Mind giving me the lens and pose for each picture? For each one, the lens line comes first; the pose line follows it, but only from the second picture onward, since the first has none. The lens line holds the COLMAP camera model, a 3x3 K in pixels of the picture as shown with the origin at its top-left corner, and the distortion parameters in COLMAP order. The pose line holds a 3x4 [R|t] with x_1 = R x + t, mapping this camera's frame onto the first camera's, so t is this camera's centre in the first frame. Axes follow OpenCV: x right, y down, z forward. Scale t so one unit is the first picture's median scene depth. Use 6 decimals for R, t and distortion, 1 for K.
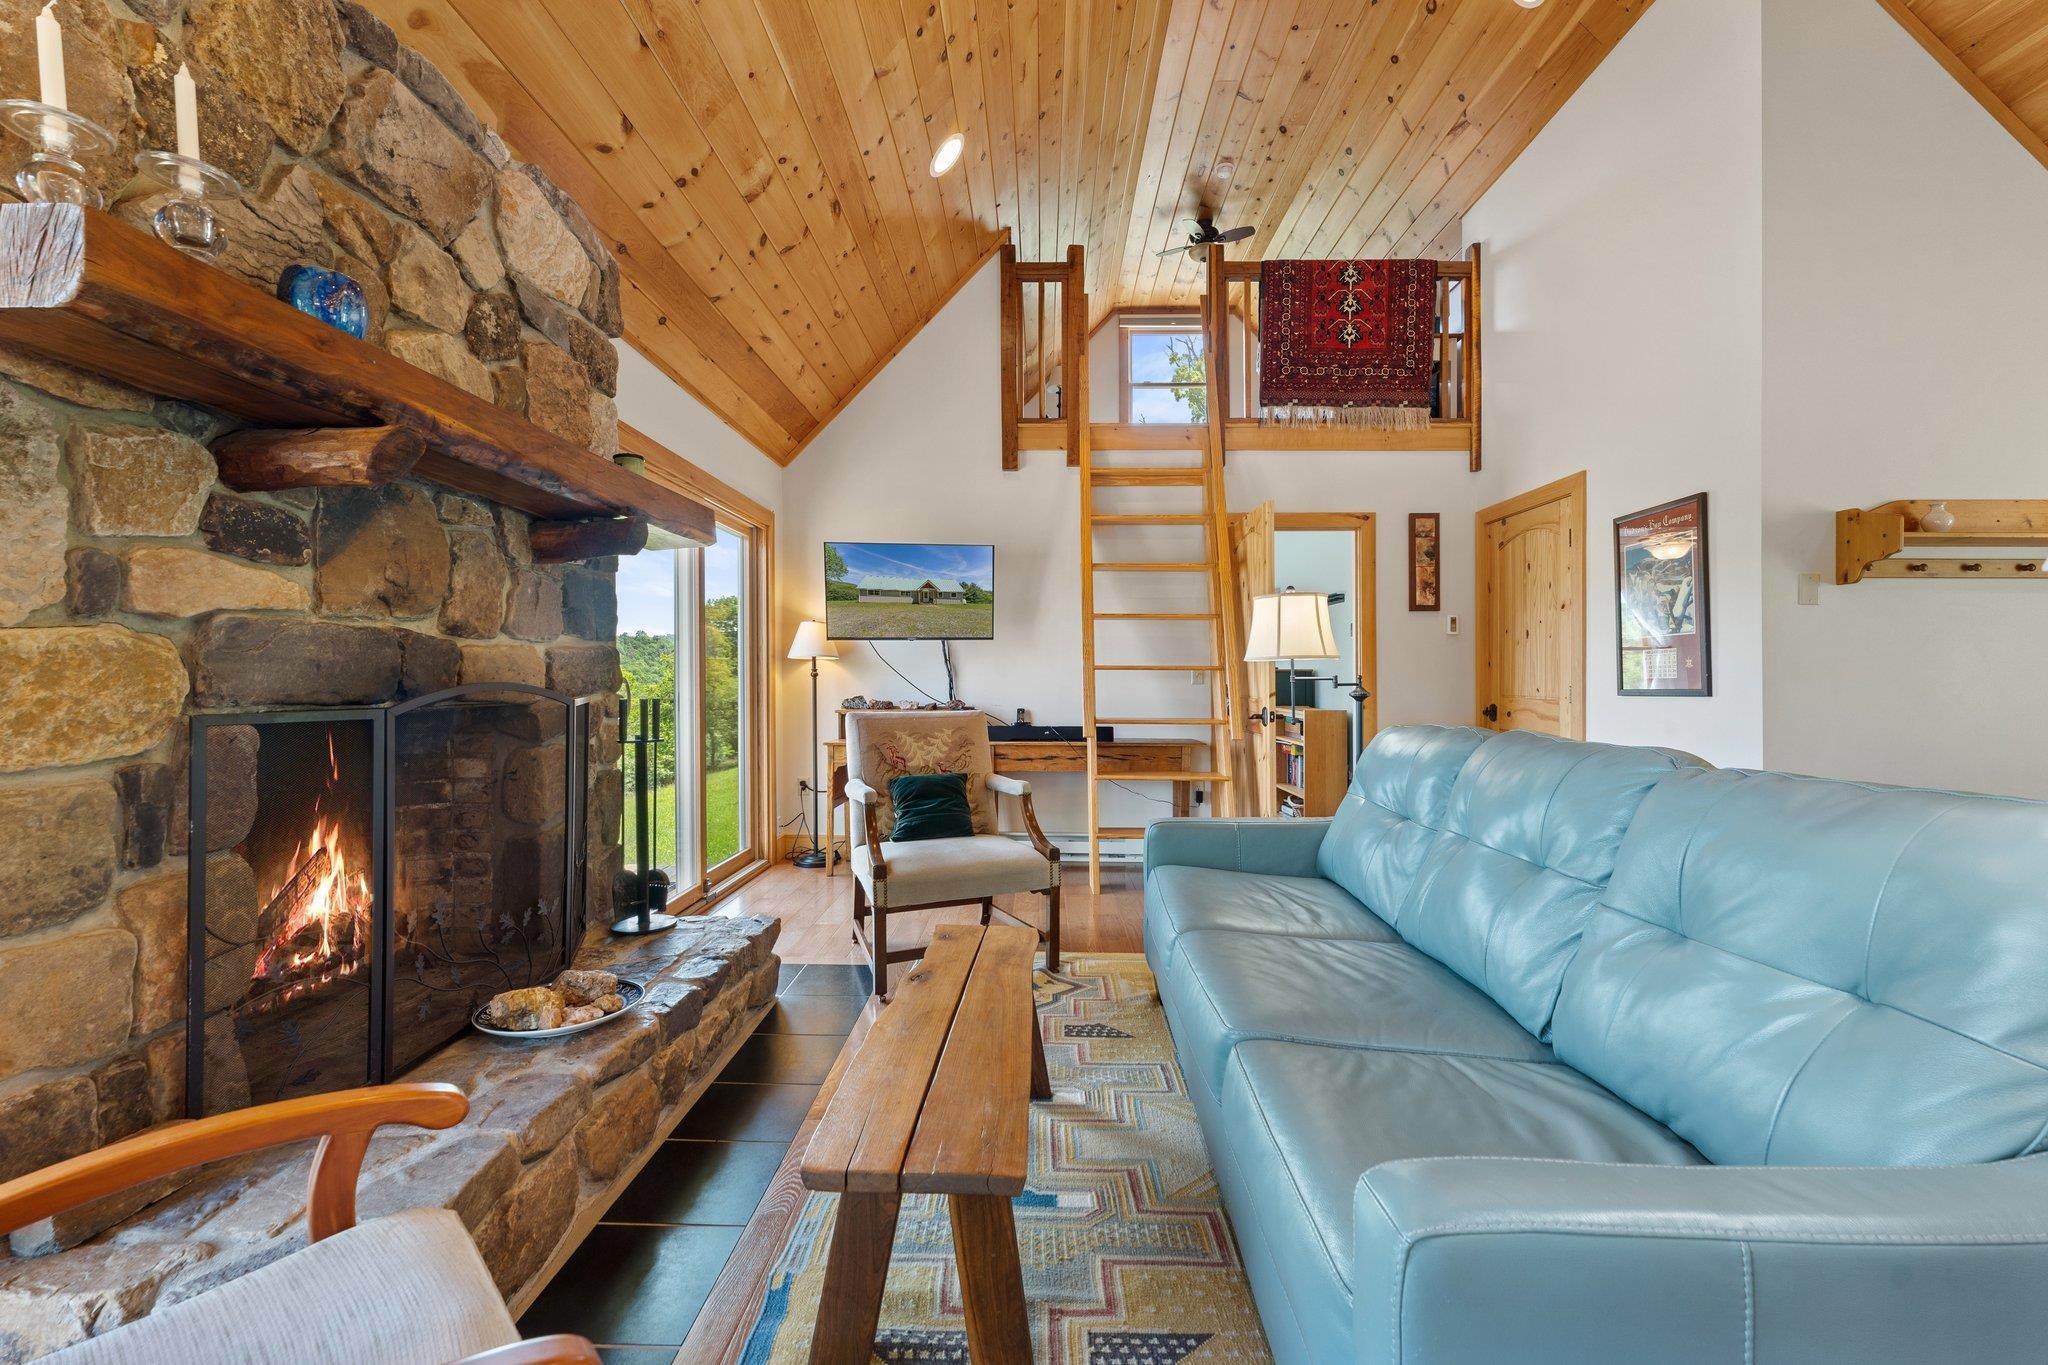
lens RADIAL K [[839.6, 0, 1024.7], [0, 839.6, 672.7], [0, 0, 1]] dist [0.003116, -0.000348]
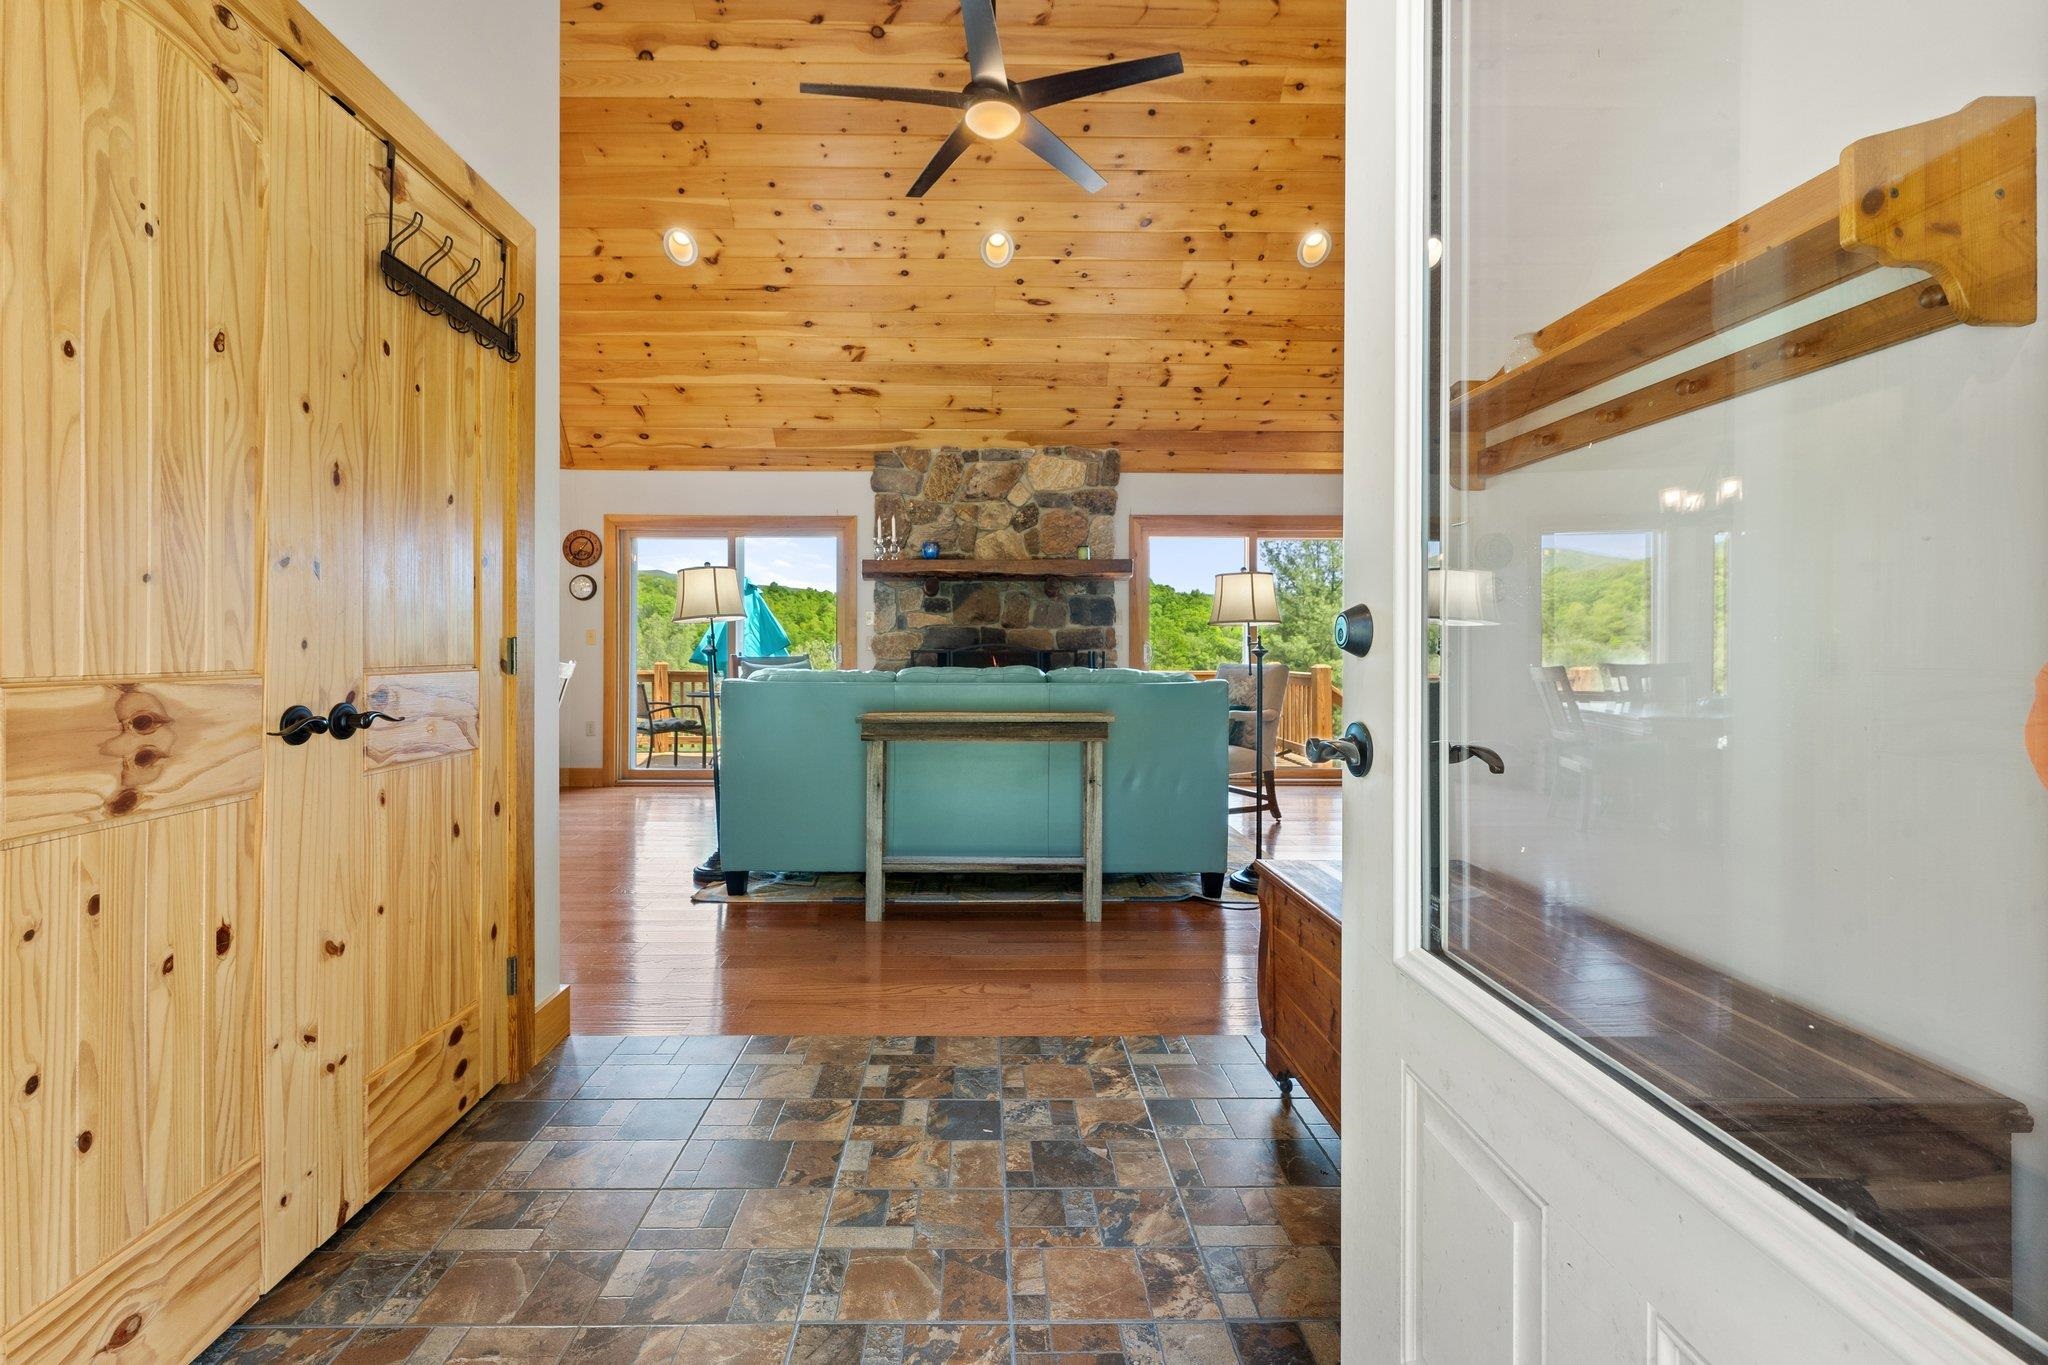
lens RADIAL K [[839.6, 0, 984.6], [0, 839.6, 653.0], [0, 0, 1]] dist [0.003116, -0.000348]
pose [[0.014958, 0.007019, -0.999863, 1.037380], [0.003790, 0.999968, 0.007077, 0.011142], [0.999881, -0.003896, 0.014931, 0.389665]]
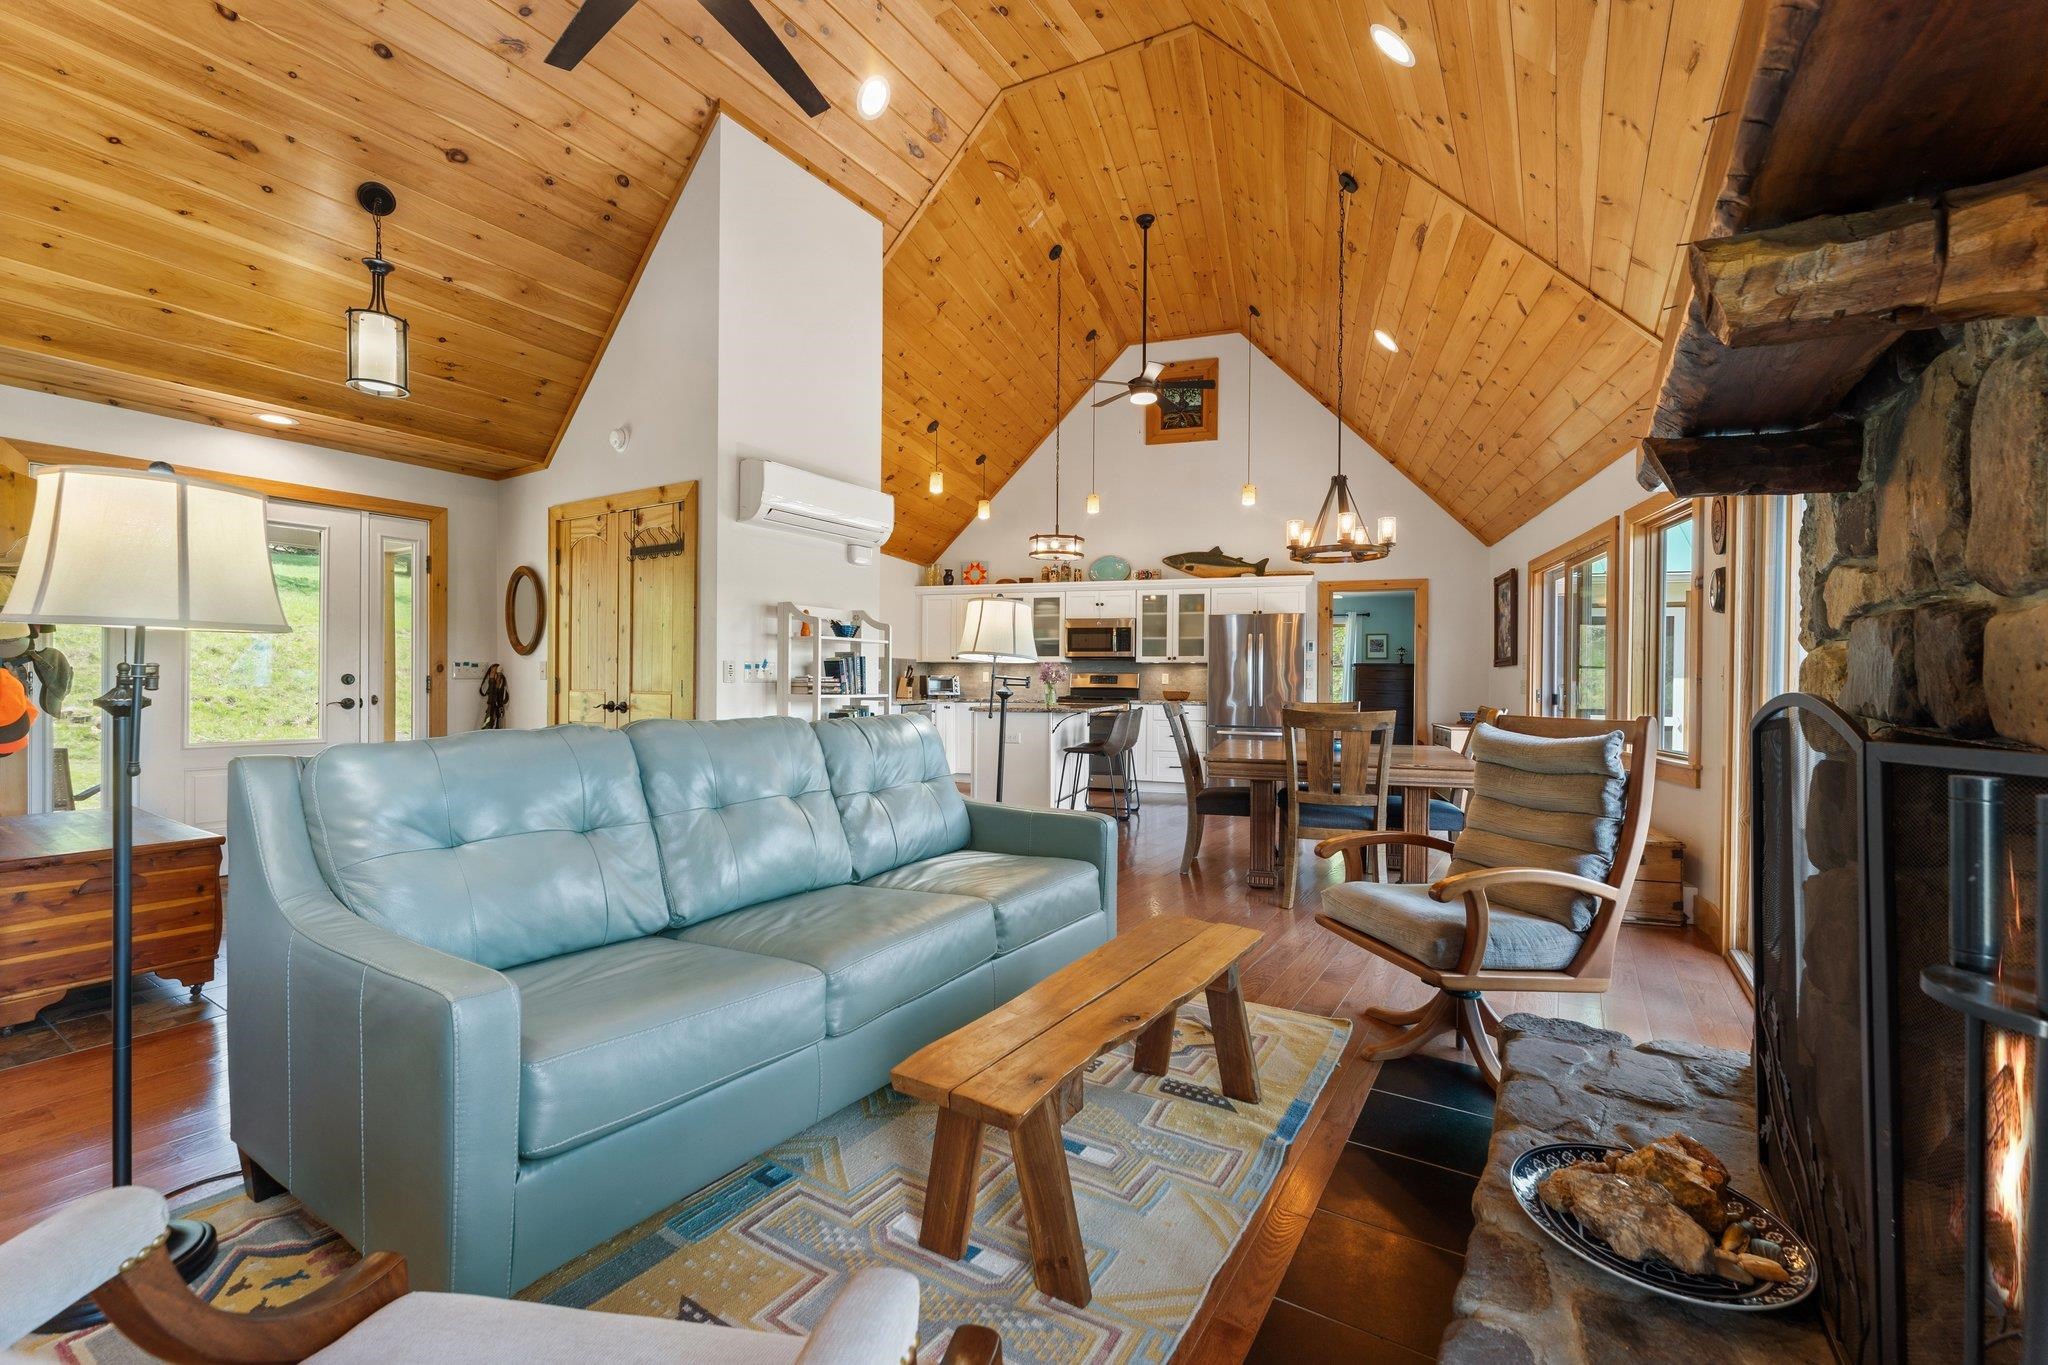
lens RADIAL K [[839.6, 0, 1013.4], [0, 839.6, 687.5], [0, 0, 1]] dist [0.003116, -0.000348]
pose [[-0.849422, -0.012728, 0.527561, -0.192729], [-0.012322, 0.999915, 0.004285, 0.004787], [-0.527570, -0.002861, -0.849507, 0.752341]]
